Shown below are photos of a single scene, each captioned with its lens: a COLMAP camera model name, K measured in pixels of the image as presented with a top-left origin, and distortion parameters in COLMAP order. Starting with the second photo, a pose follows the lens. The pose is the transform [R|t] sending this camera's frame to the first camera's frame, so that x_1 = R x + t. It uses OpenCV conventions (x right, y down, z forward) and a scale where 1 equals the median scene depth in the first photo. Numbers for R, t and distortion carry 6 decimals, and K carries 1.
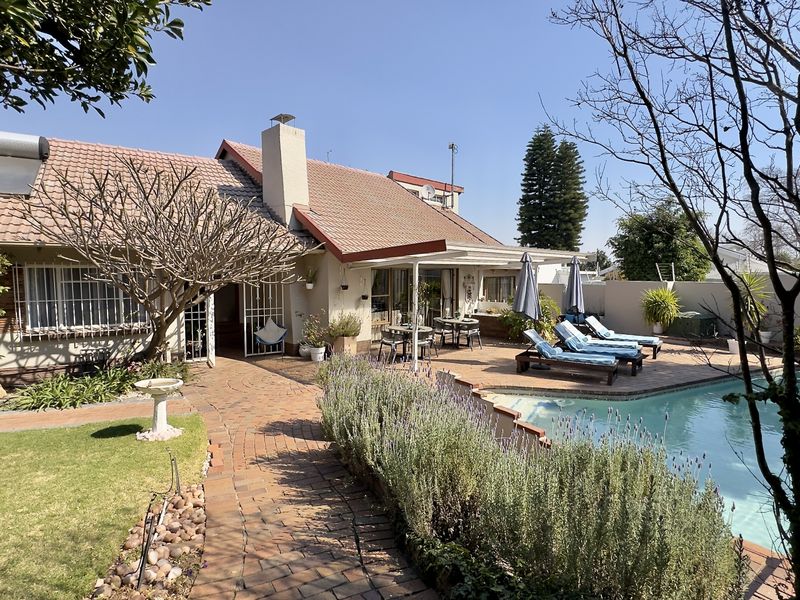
lens RADIAL K [[434.1, 0, 400.0], [0, 434.1, 300.0], [0, 0, 1]] dist [0.001292, 0.000033]
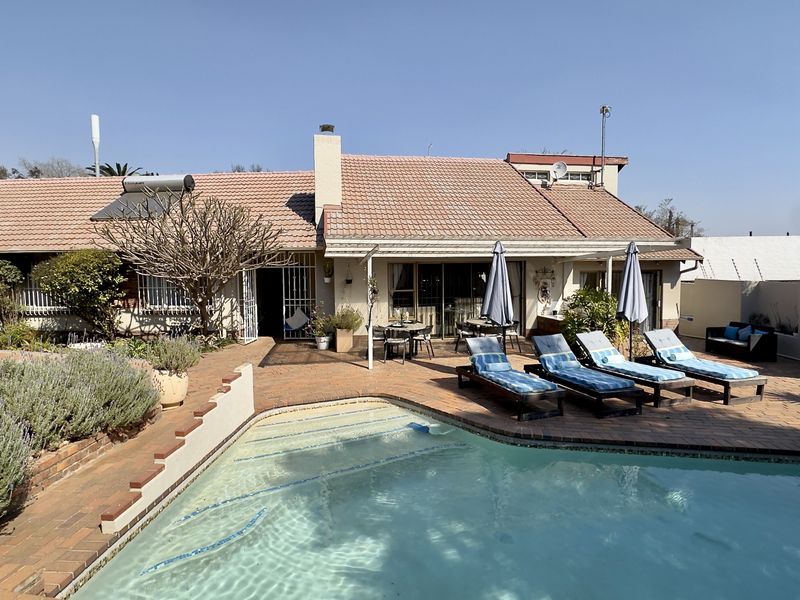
lens RADIAL K [[434.1, 0, 400.0], [0, 434.1, 300.0], [0, 0, 1]] dist [0.001292, 0.000033]
pose [[0.807632, 0.038016, -0.588460, 0.628112], [-0.028749, 0.999271, 0.025099, -0.015776], [0.588986, -0.003353, 0.808136, 0.251348]]
